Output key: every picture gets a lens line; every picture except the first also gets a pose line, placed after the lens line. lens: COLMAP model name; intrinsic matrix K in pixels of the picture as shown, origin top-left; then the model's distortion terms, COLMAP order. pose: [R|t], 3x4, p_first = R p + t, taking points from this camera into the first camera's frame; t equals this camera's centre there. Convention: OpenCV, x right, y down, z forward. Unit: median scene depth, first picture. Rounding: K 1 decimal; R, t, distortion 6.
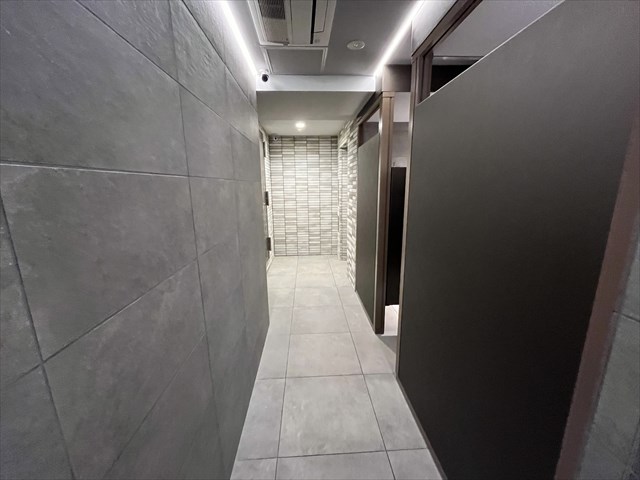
lens RADIAL K [[259.2, 0, 318.8], [0, 259.2, 240.0], [0, 0, 1]] dist [-0.003394, -0.000478]
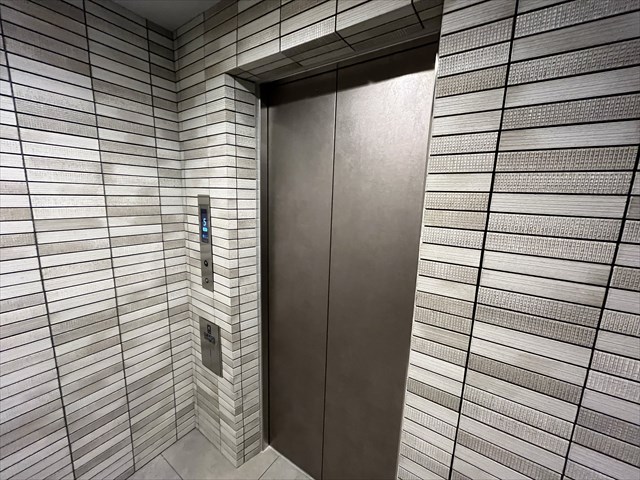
lens RADIAL K [[259.2, 0, 321.3], [0, 259.2, 241.6], [0, 0, 1]] dist [-0.003394, -0.000478]
pose [[0.602214, -0.105947, 0.791273, -0.065978], [0.127865, 0.991160, 0.035396, -0.170506], [-0.788028, 0.079860, 0.610438, 0.700643]]
